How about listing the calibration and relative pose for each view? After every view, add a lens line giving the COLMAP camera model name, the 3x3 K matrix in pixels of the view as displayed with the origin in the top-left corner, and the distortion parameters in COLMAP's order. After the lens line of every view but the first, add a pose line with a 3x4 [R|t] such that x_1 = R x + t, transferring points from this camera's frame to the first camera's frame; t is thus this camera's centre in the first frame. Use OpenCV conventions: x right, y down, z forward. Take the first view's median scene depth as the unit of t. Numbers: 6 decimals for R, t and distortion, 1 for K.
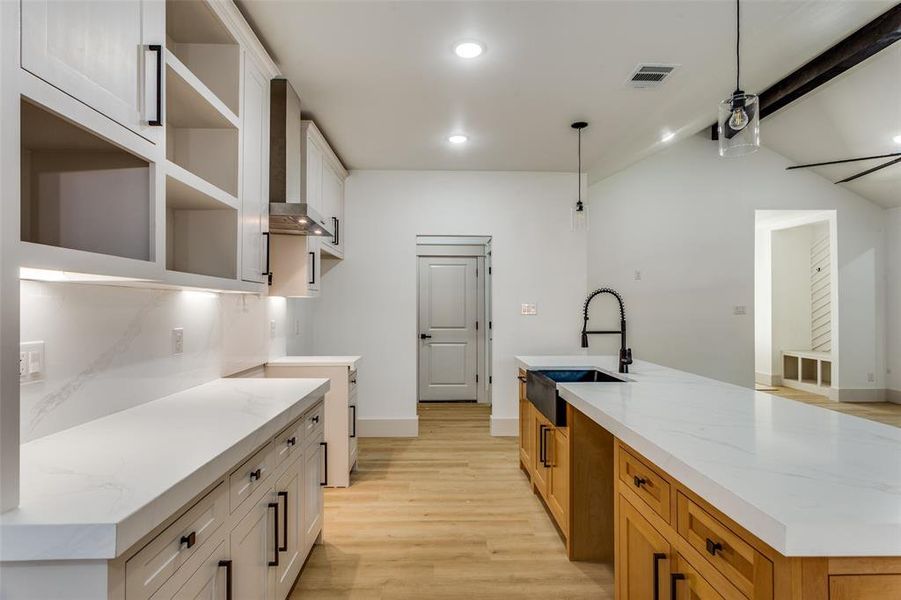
lens RADIAL K [[469.4, 0, 447.4], [0, 469.4, 303.2], [0, 0, 1]] dist [-0.007182, 0.004833]
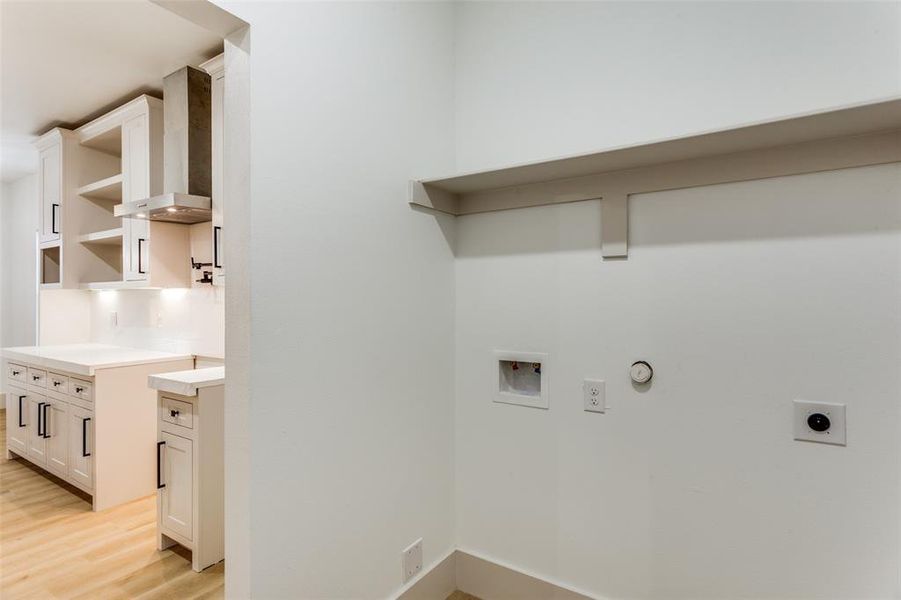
lens RADIAL K [[469.4, 0, 452.2], [0, 469.4, 302.6], [0, 0, 1]] dist [-0.007182, 0.004833]
pose [[-0.569941, 0.001863, -0.821684, 0.128942], [0.004666, 0.999989, -0.000970, 0.016973], [0.821672, -0.004387, -0.569943, 1.871892]]
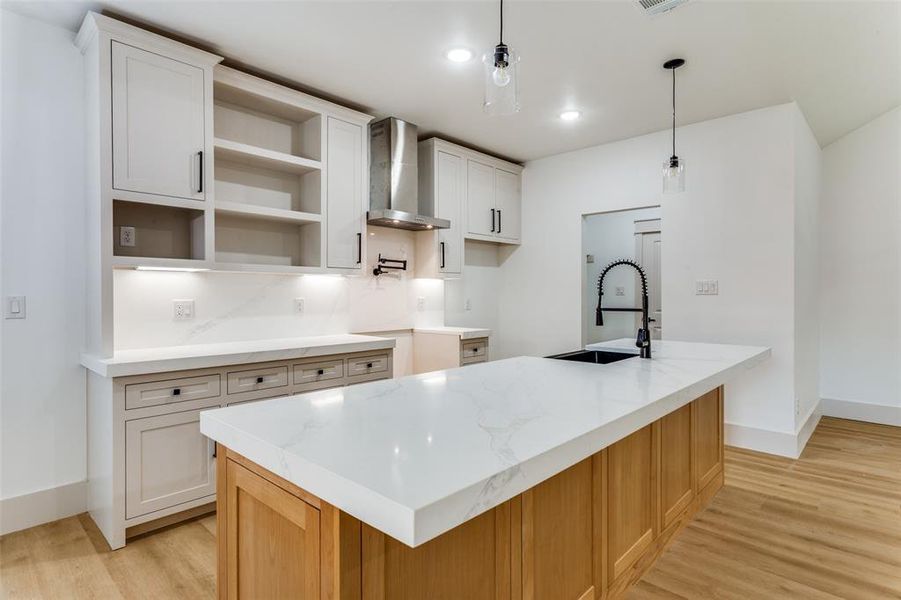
lens RADIAL K [[469.4, 0, 447.1], [0, 469.4, 296.8], [0, 0, 1]] dist [-0.007182, 0.004833]
pose [[0.707067, 0.001264, -0.707146, 0.644908], [0.007534, 0.999928, 0.009320, 0.024997], [0.707107, -0.011918, 0.707006, 0.135265]]
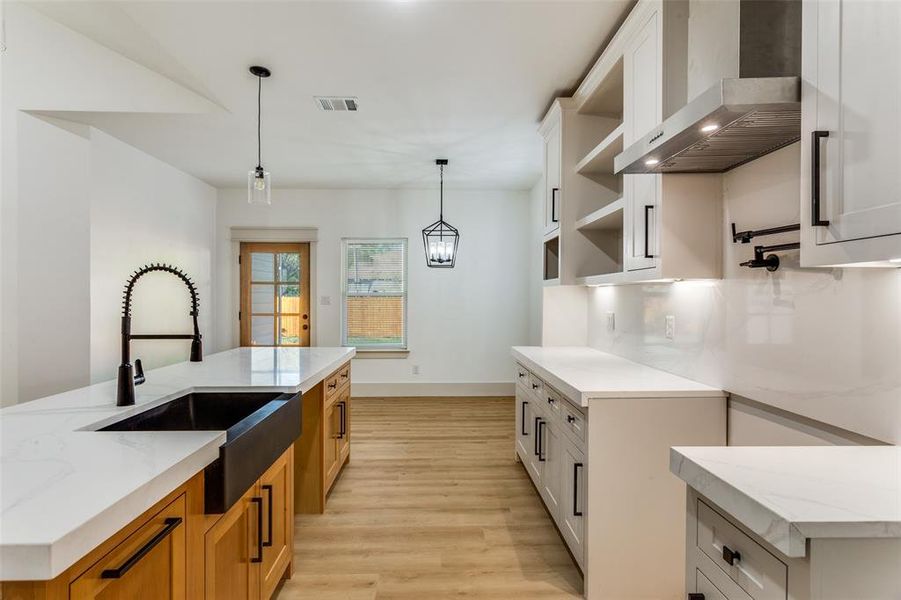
lens RADIAL K [[469.4, 0, 443.5], [0, 469.4, 301.2], [0, 0, 1]] dist [-0.007182, 0.004833]
pose [[-0.999987, -0.004778, 0.001716, -0.023241], [-0.004774, 0.999986, 0.002135, 0.011635], [-0.001726, 0.002127, -0.999996, 1.429444]]
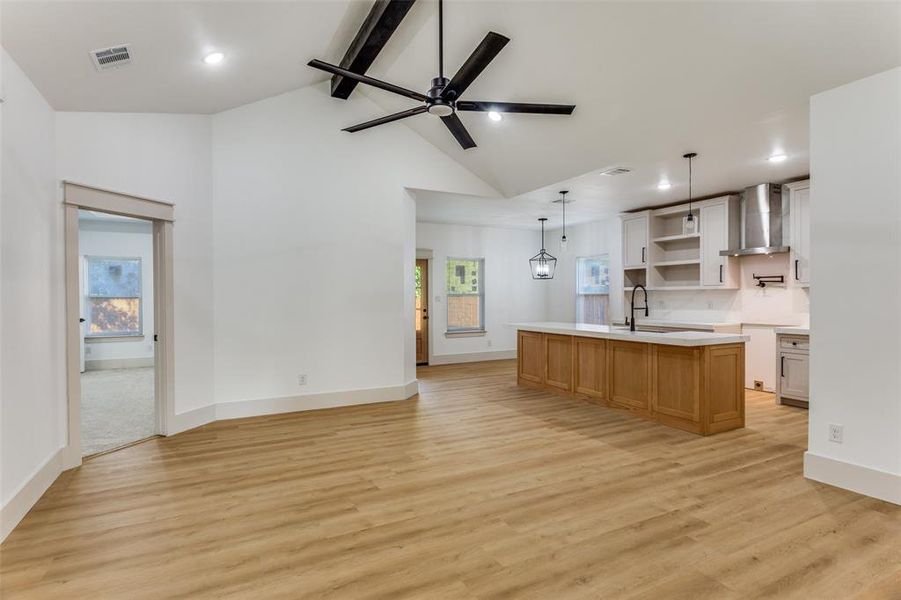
lens RADIAL K [[469.4, 0, 450.4], [0, 469.4, 307.4], [0, 0, 1]] dist [-0.007182, 0.004833]
pose [[-0.896680, 0.011647, -0.442527, 1.609787], [0.005944, 0.999881, 0.014270, 0.025010], [0.442640, 0.010165, -0.896642, 2.060285]]
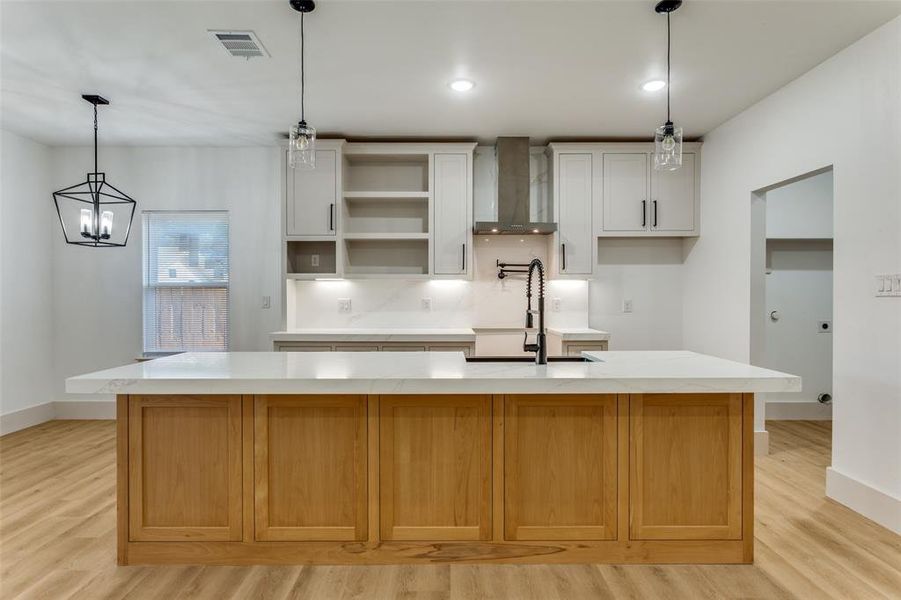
lens RADIAL K [[469.4, 0, 449.5], [0, 469.4, 301.3], [0, 0, 1]] dist [-0.007182, 0.004833]
pose [[-0.020636, 0.010393, -0.999733, 1.046553], [0.007159, 0.999922, 0.010247, 0.030571], [0.999761, -0.006946, -0.020709, 0.771865]]
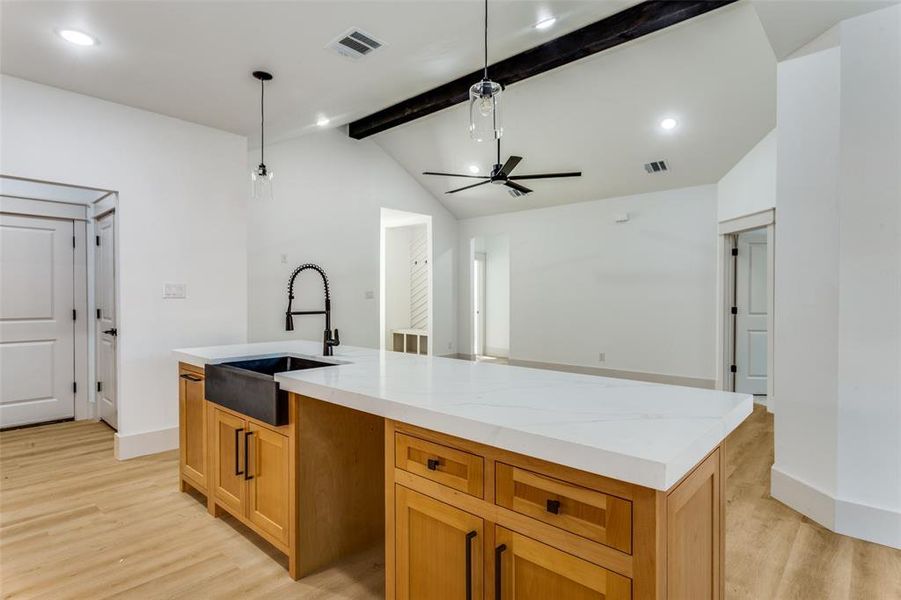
lens RADIAL K [[469.4, 0, 449.0], [0, 469.4, 299.0], [0, 0, 1]] dist [-0.007182, 0.004833]
pose [[0.693712, -0.004624, 0.720238, -0.114236], [-0.006475, 0.999899, 0.012657, 0.020269], [-0.720224, -0.013444, 0.693611, 0.163182]]
